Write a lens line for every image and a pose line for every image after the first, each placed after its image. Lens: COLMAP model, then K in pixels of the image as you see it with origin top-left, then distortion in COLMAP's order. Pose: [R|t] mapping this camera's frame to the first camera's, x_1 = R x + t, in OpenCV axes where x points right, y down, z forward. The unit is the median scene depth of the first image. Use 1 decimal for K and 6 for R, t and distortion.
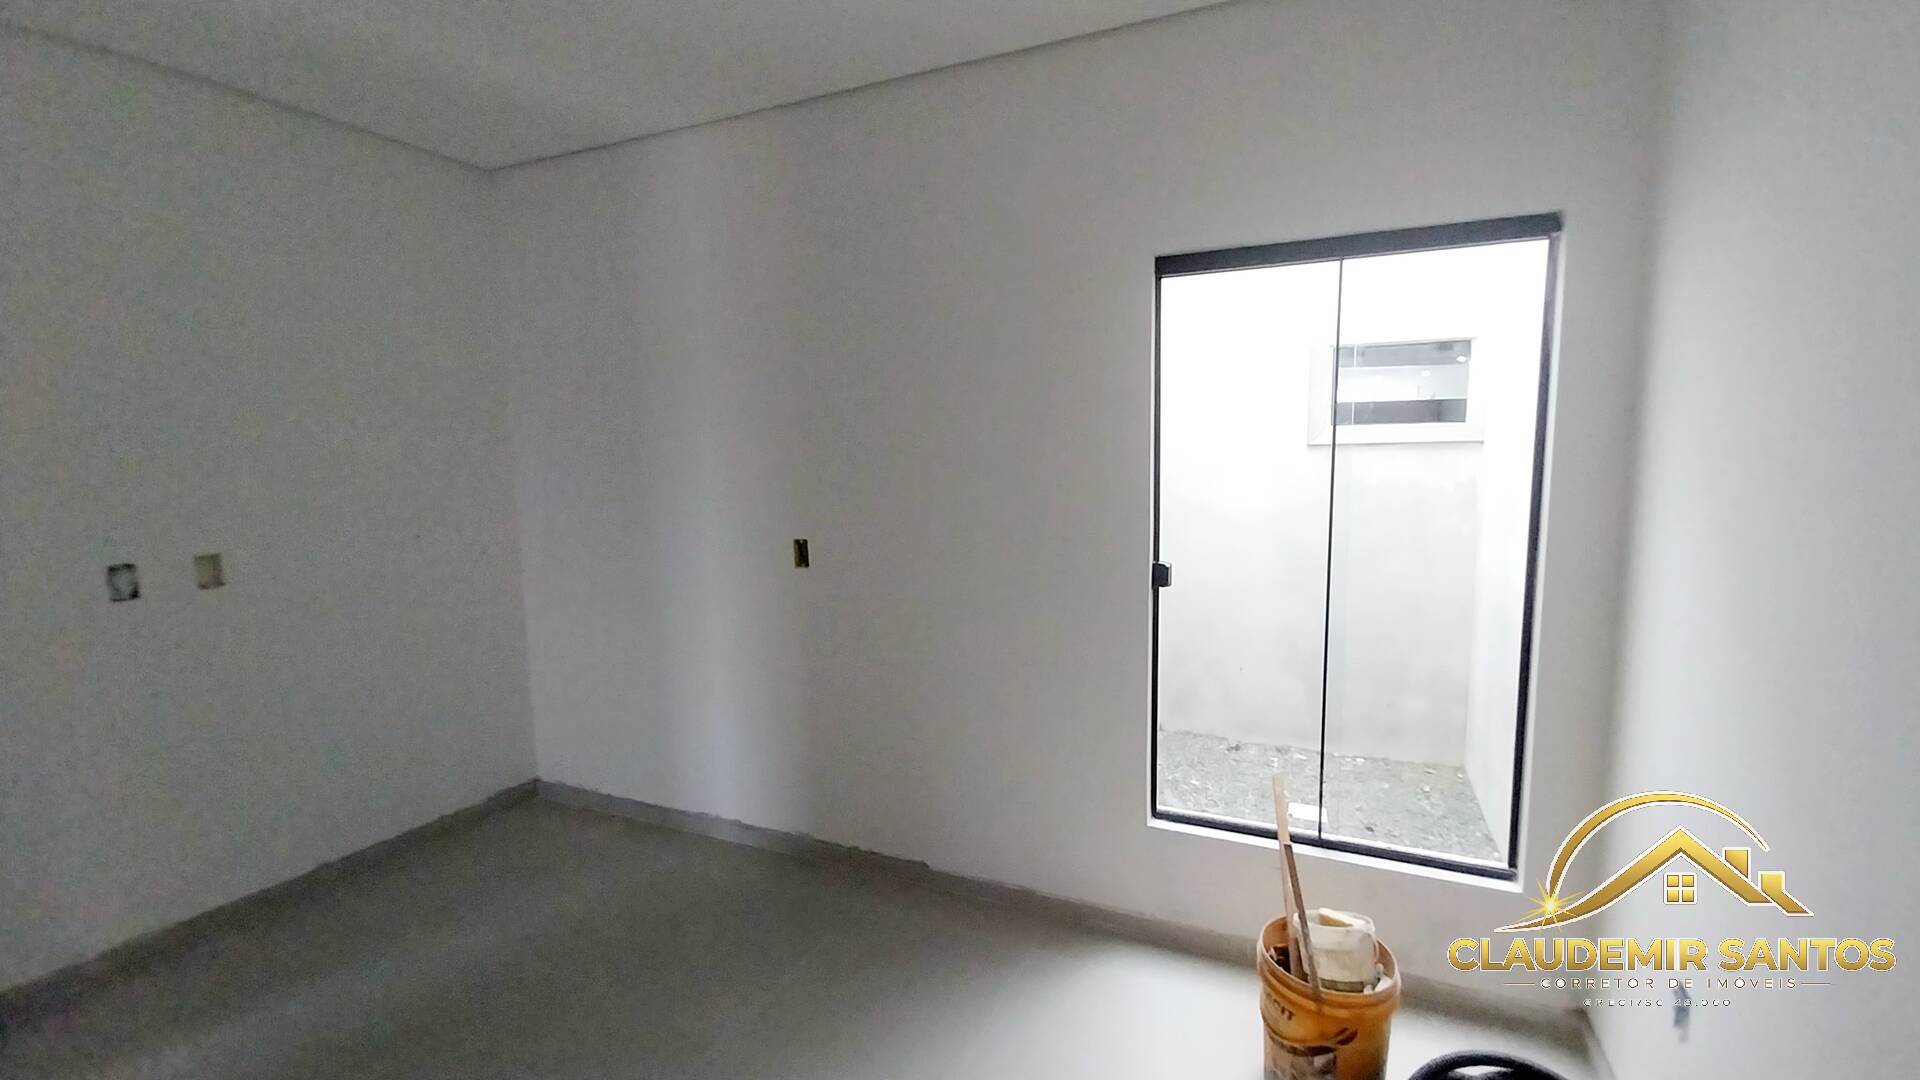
lens RADIAL K [[774.5, 0, 956.9], [0, 774.5, 556.2], [0, 0, 1]] dist [0.010818, -0.002576]
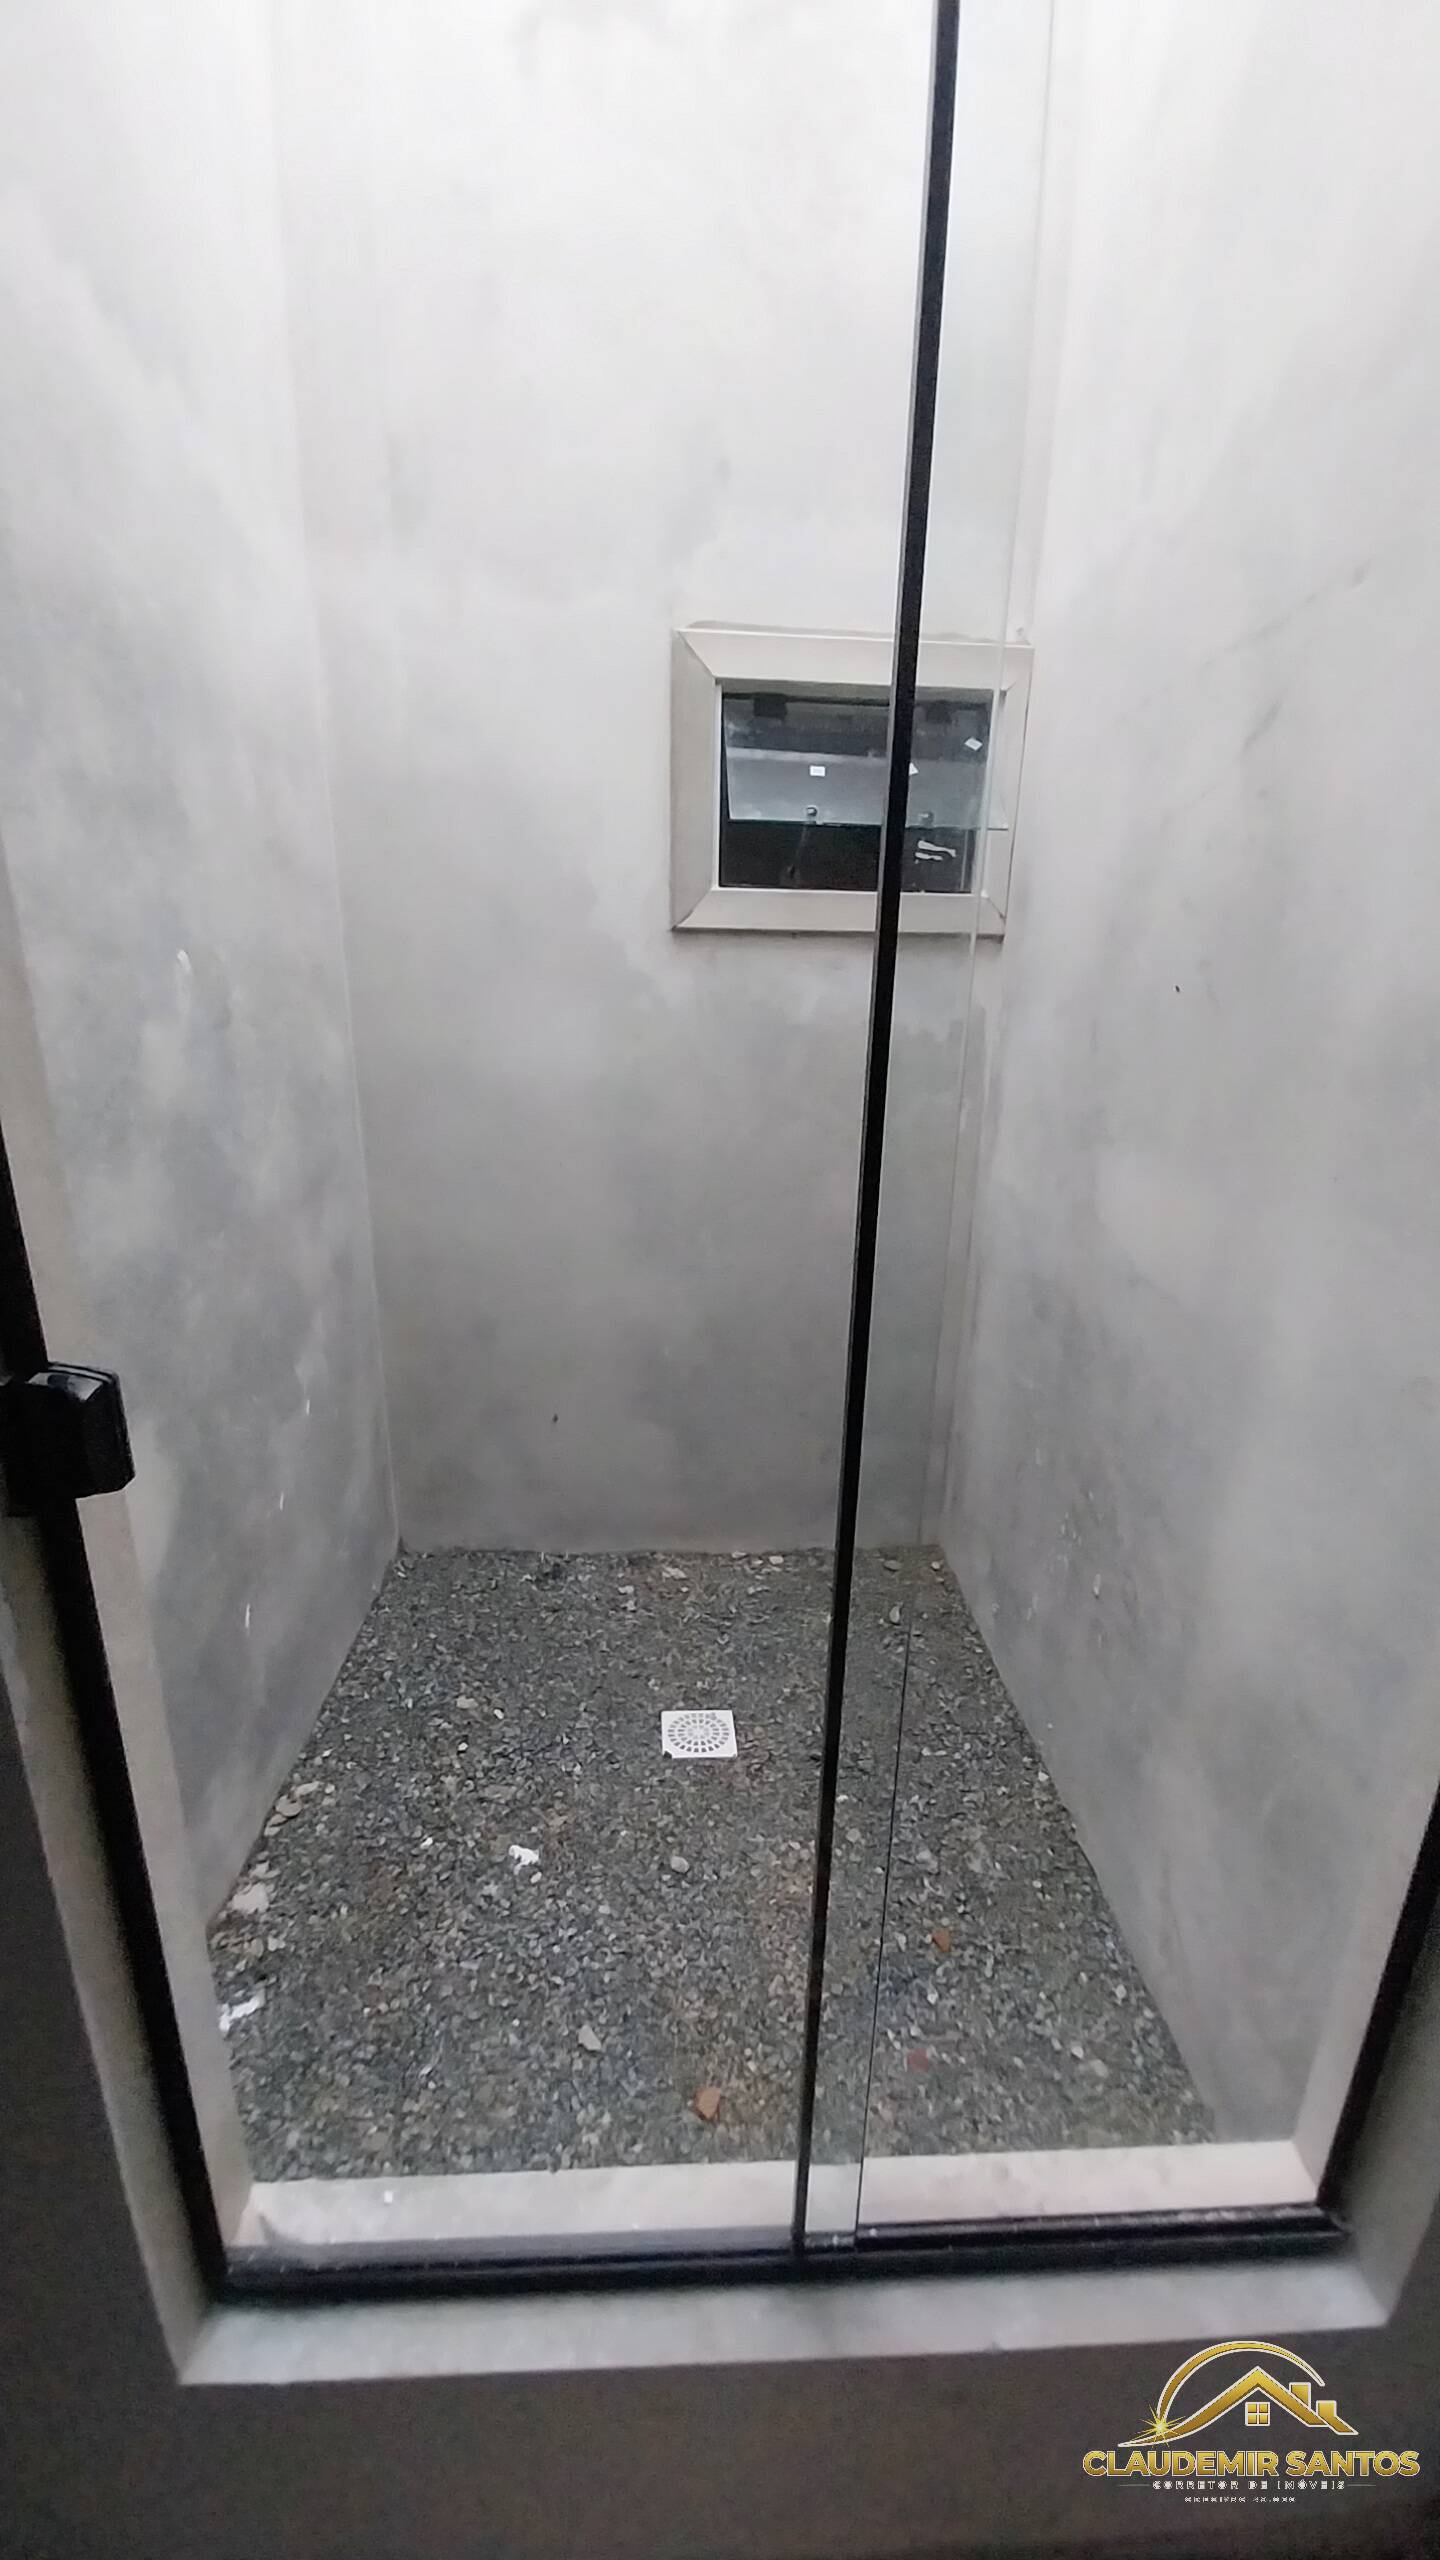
lens RADIAL K [[1032.6, 0, 725.0], [0, 1032.6, 1283.6], [0, 0, 1]] dist [0.010818, -0.002576]
pose [[0.877276, -0.091478, 0.471188, 0.176960], [0.024742, 0.988984, 0.145939, -0.027865], [-0.479348, -0.116370, 0.869876, 0.434383]]
